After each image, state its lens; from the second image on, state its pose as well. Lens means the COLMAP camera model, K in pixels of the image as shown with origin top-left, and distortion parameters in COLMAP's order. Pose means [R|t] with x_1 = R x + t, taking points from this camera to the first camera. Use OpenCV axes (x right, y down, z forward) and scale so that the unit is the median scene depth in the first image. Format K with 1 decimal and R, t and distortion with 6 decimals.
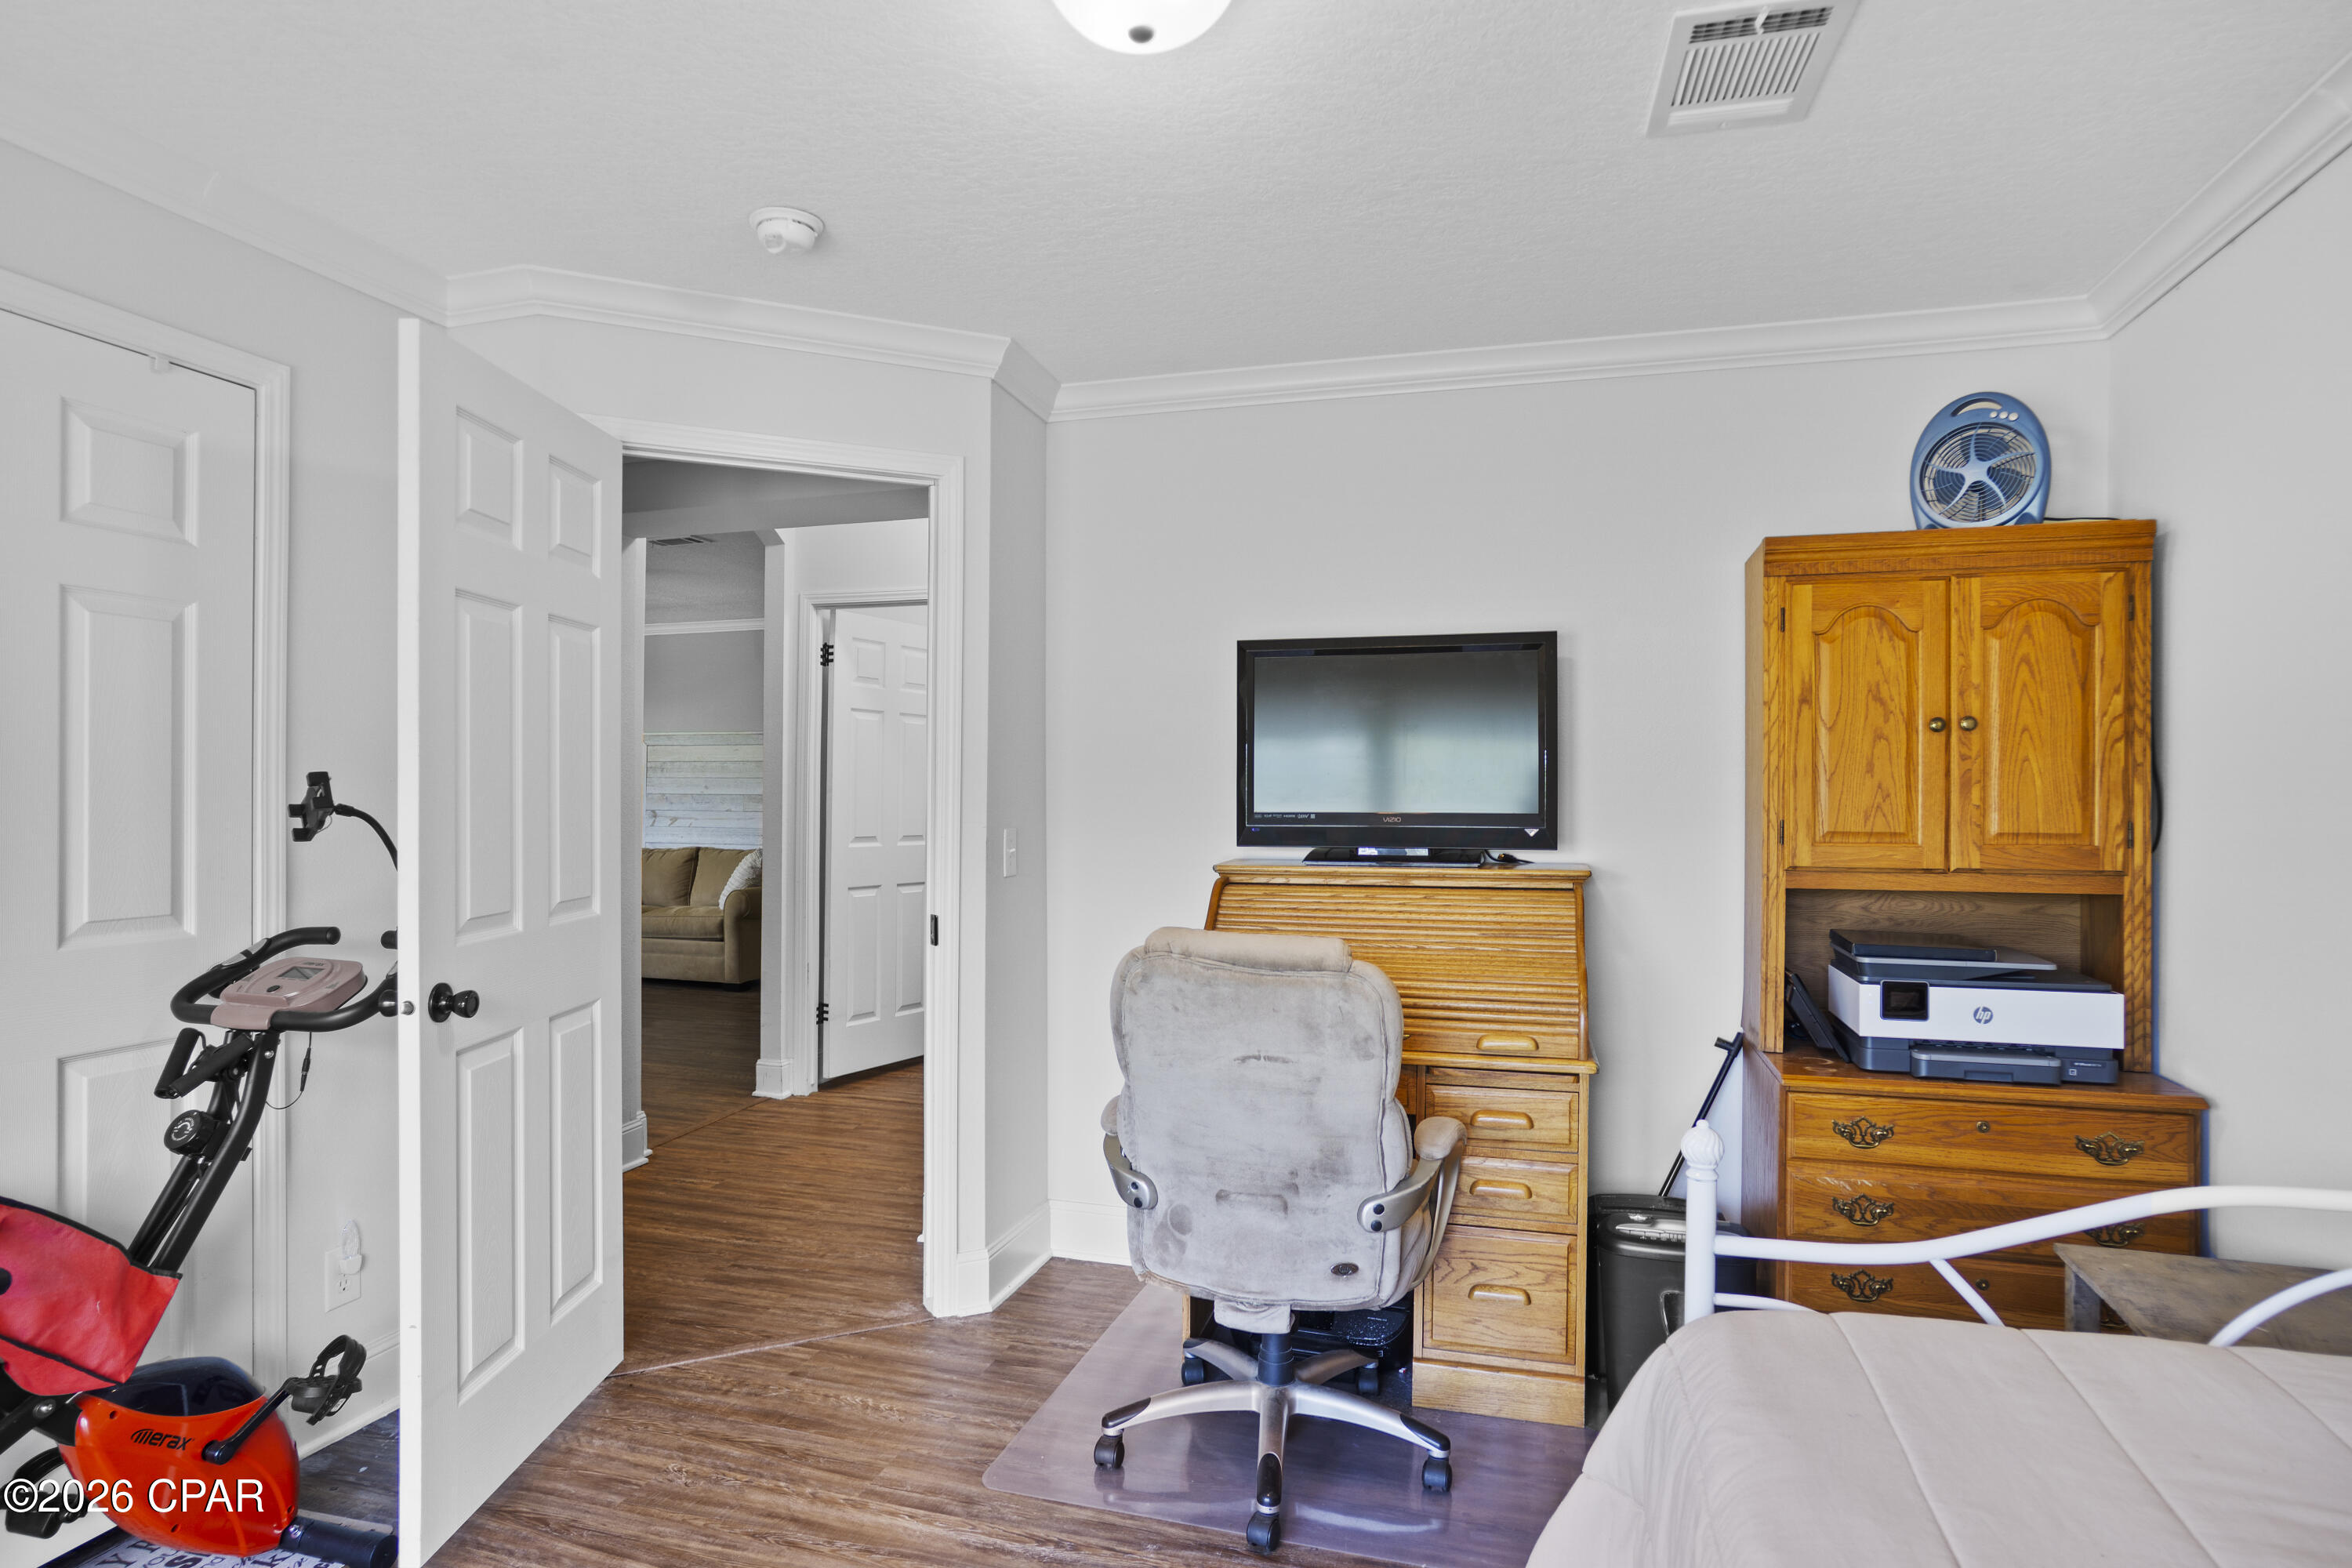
lens RADIAL K [[1280.5, 0, 1176.0], [0, 1280.5, 784.0], [0, 0, 1]] dist [-0.057081, 0.047283]
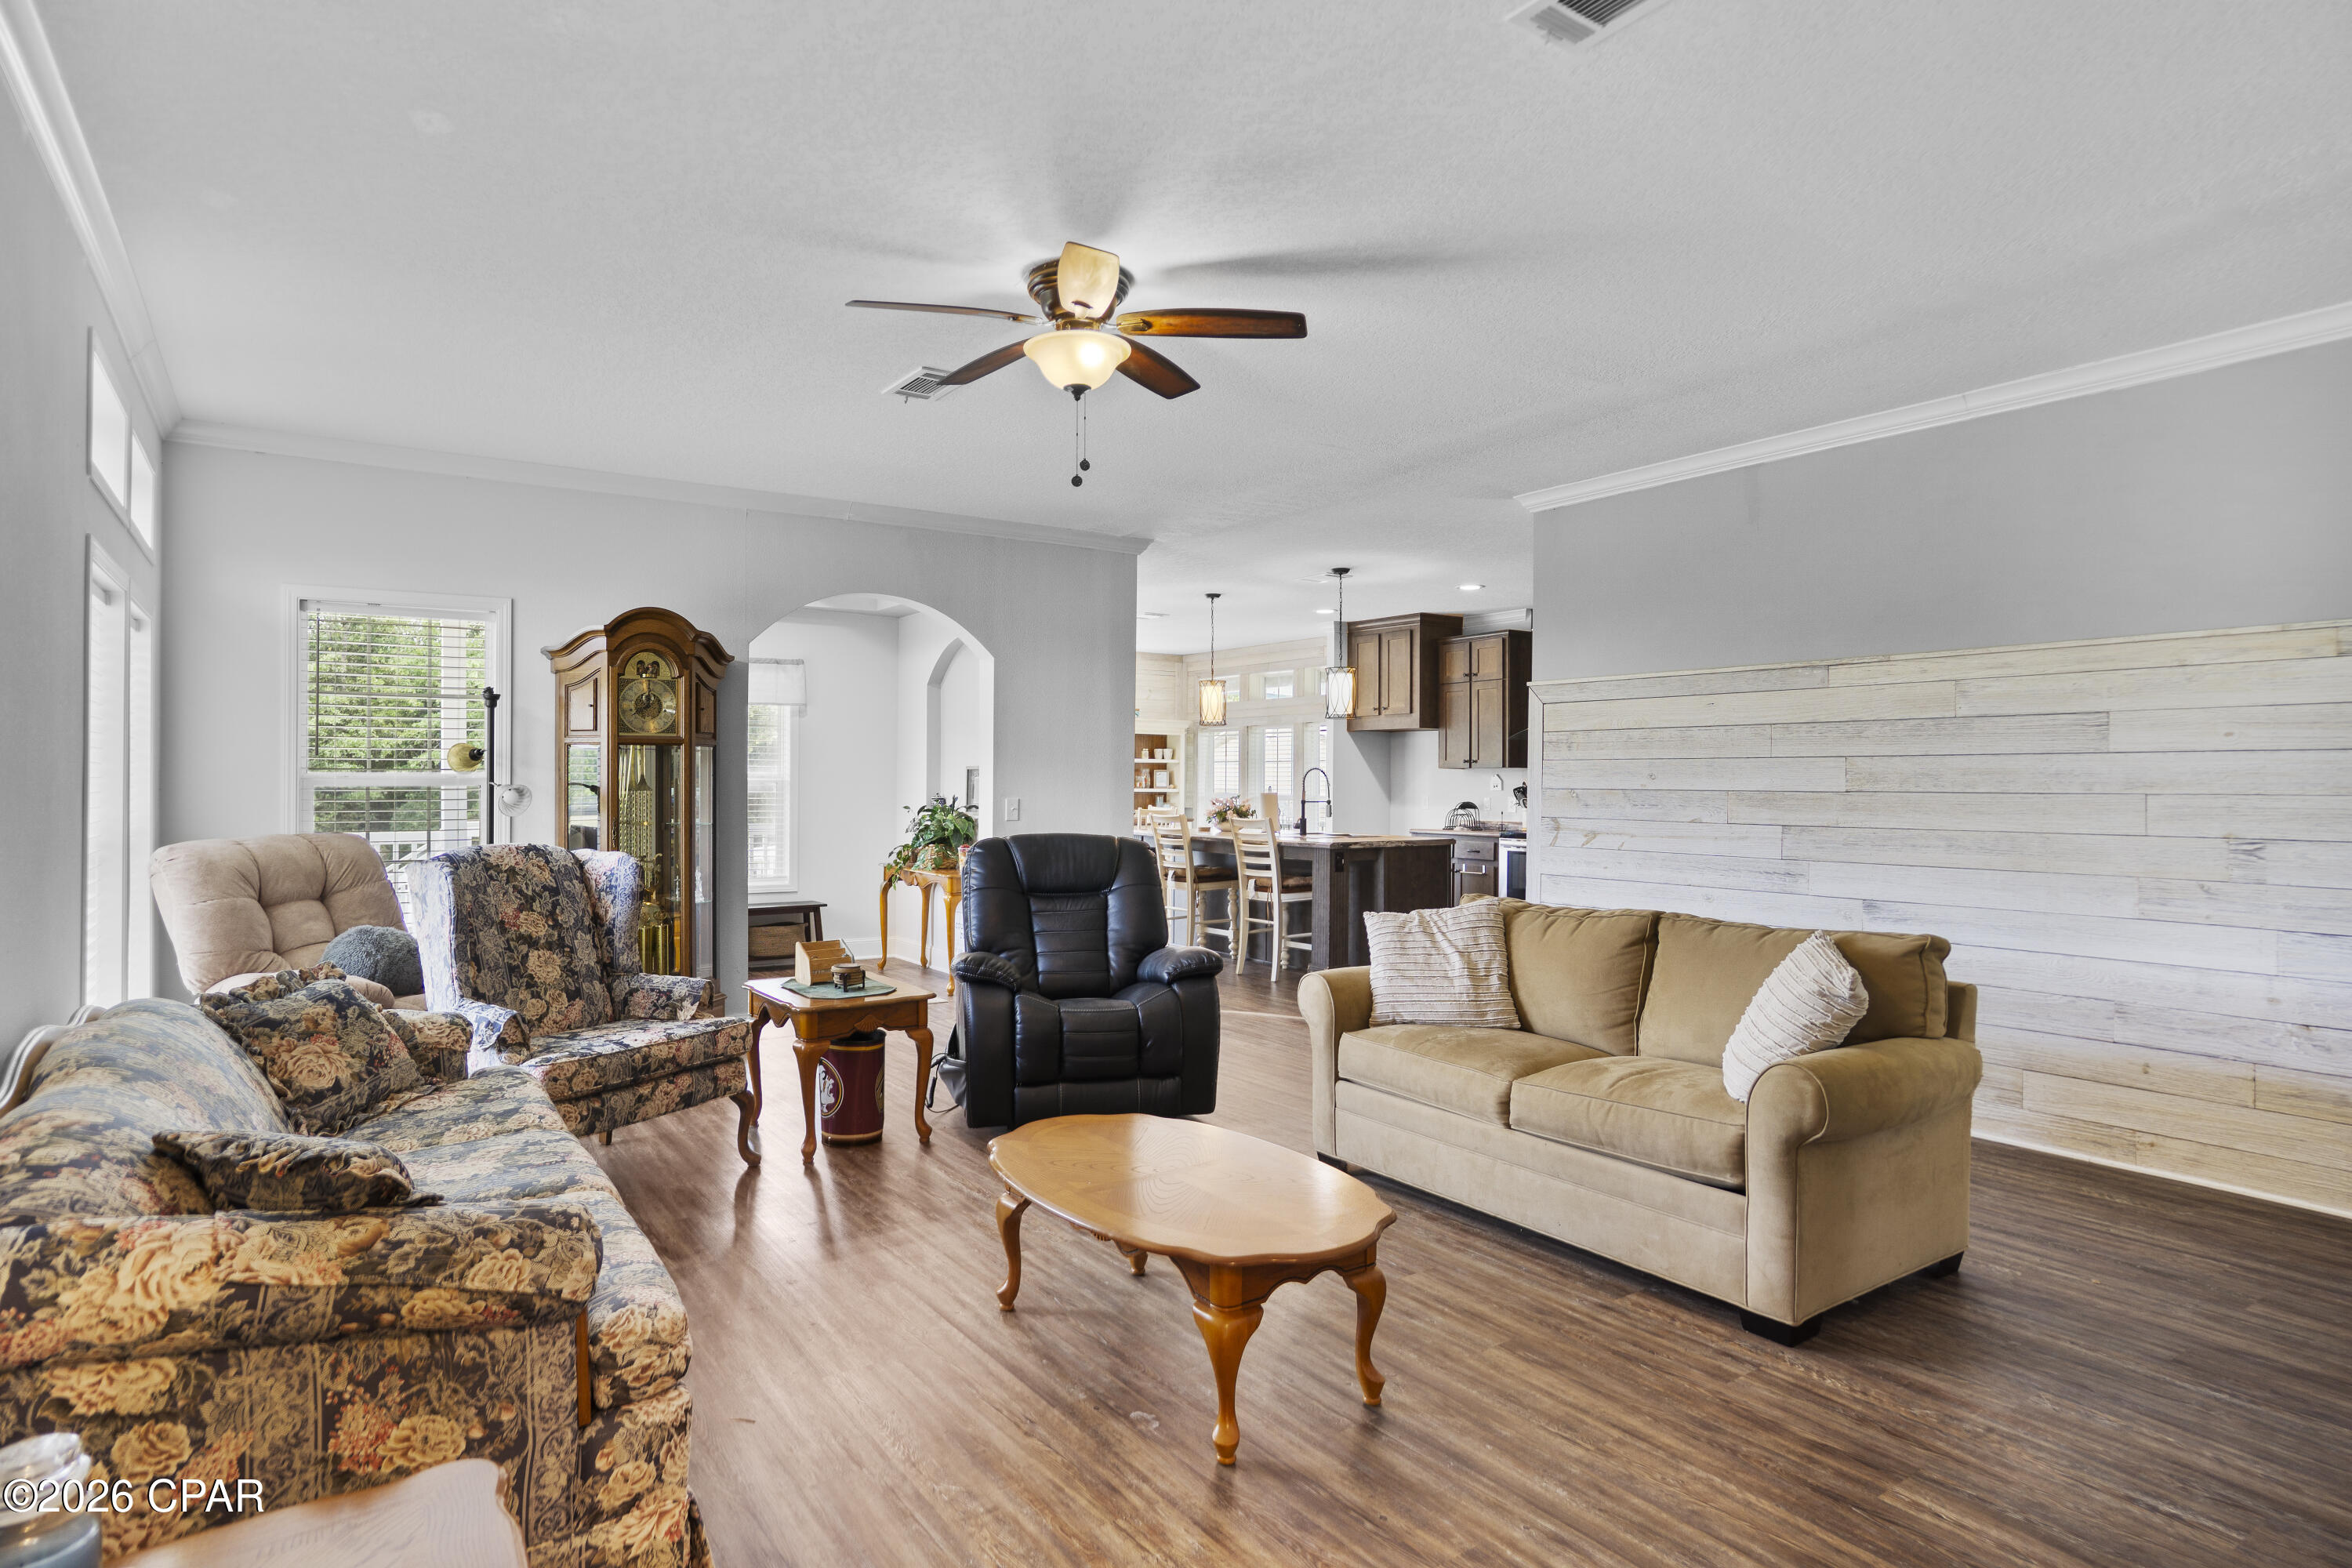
lens RADIAL K [[1280.5, 0, 1176.0], [0, 1280.5, 784.0], [0, 0, 1]] dist [-0.057081, 0.047283]
pose [[0.780205, -0.001434, -0.625522, -0.234905], [0.005003, 0.999980, 0.003949, 0.003274], [0.625504, -0.006211, 0.780196, 0.564058]]
